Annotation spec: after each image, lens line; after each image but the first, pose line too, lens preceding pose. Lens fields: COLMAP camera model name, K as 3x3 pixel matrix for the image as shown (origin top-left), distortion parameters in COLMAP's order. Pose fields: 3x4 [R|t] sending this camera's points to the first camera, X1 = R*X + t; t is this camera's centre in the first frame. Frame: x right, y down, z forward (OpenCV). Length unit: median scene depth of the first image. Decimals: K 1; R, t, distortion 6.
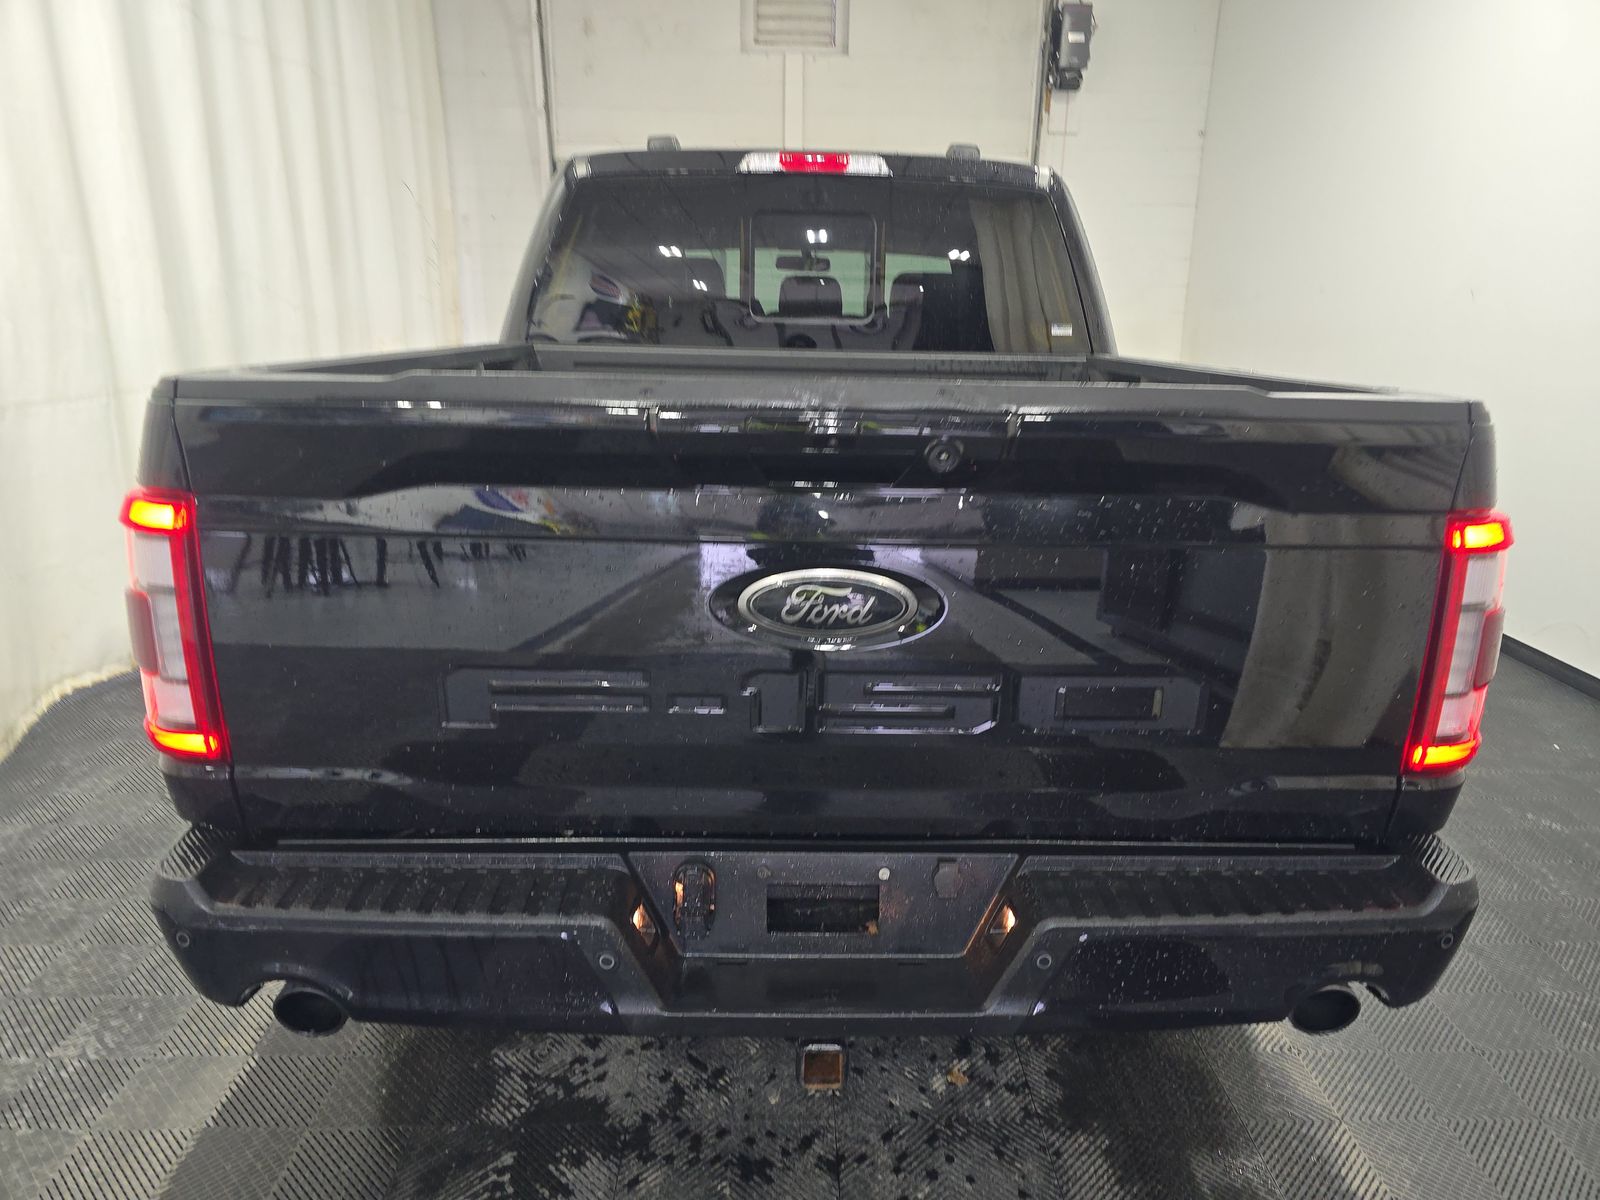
lens RADIAL K [[1057.5, 0, 816.2], [0, 1057.5, 599.0], [0, 0, 1]] dist [0.005048, -0.011052]
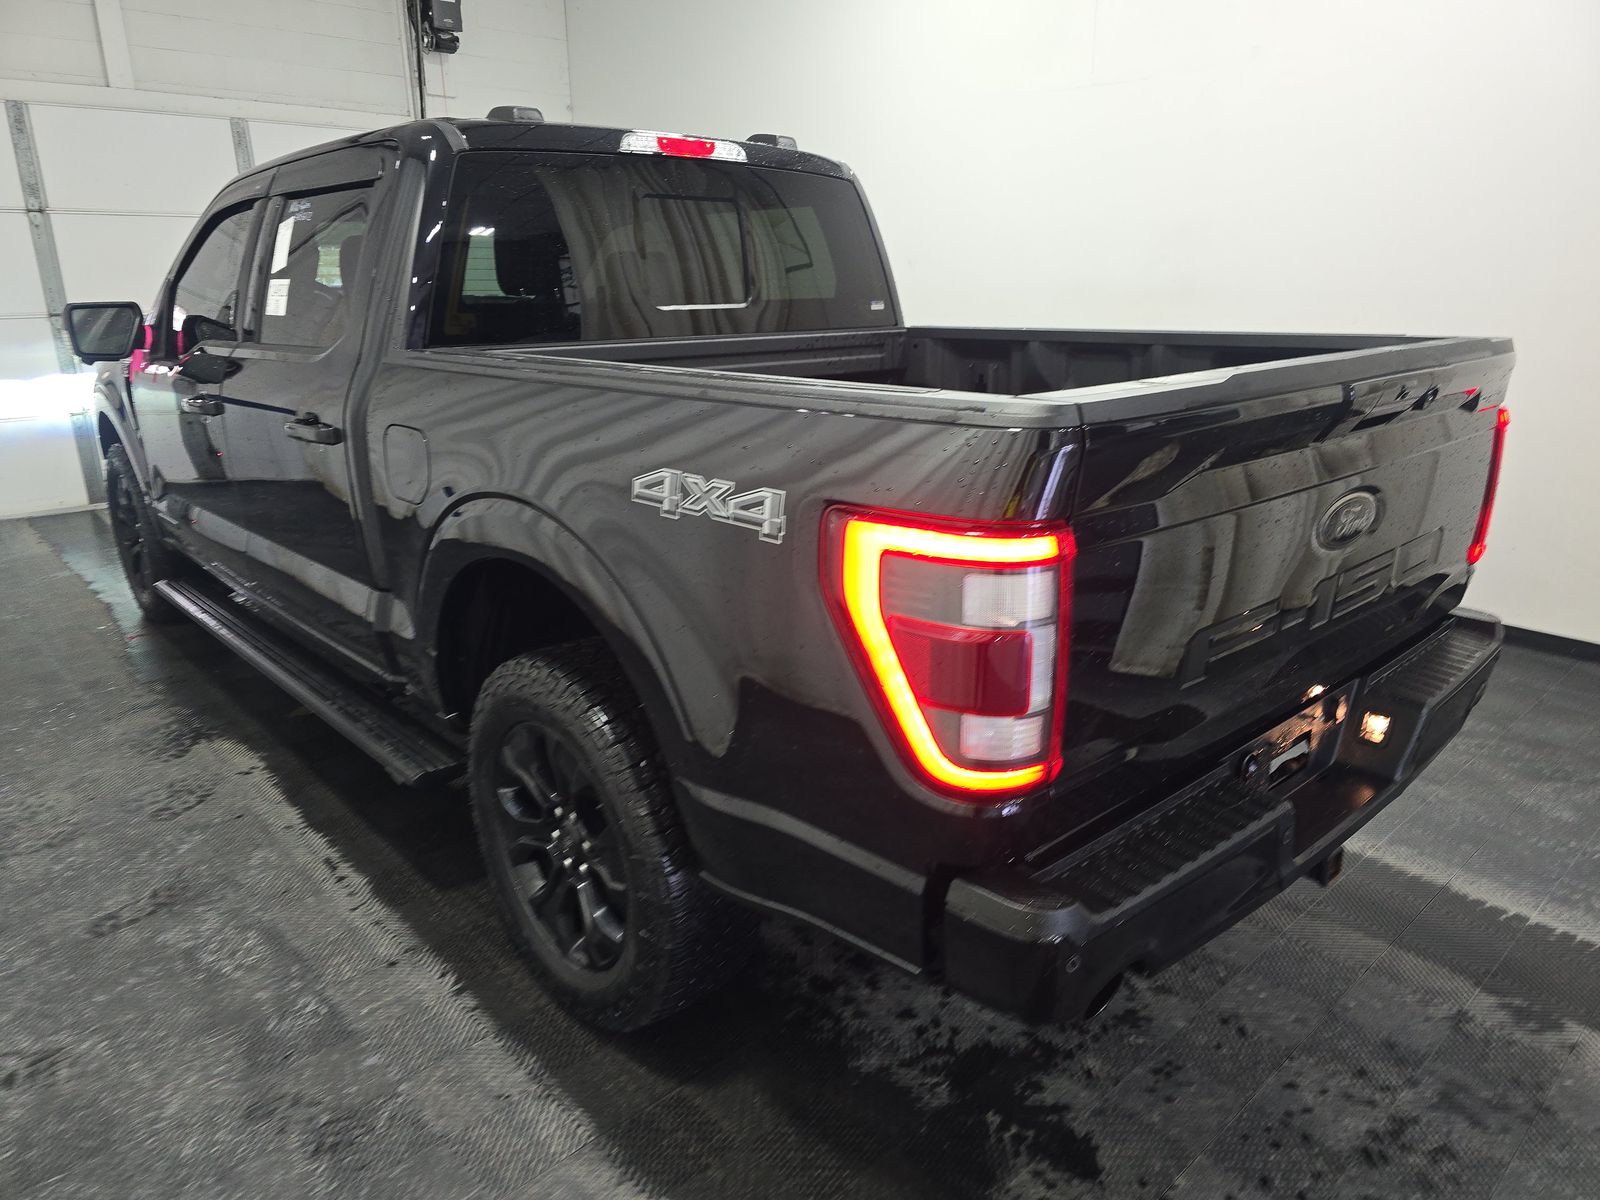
lens RADIAL K [[1057.5, 0, 803.1], [0, 1057.5, 601.2], [0, 0, 1]] dist [0.005048, -0.011052]
pose [[0.750895, -0.213924, 0.624815, -0.631226], [0.191533, 0.975964, 0.103967, -0.077947], [-0.632038, 0.041604, 0.773820, 0.179979]]
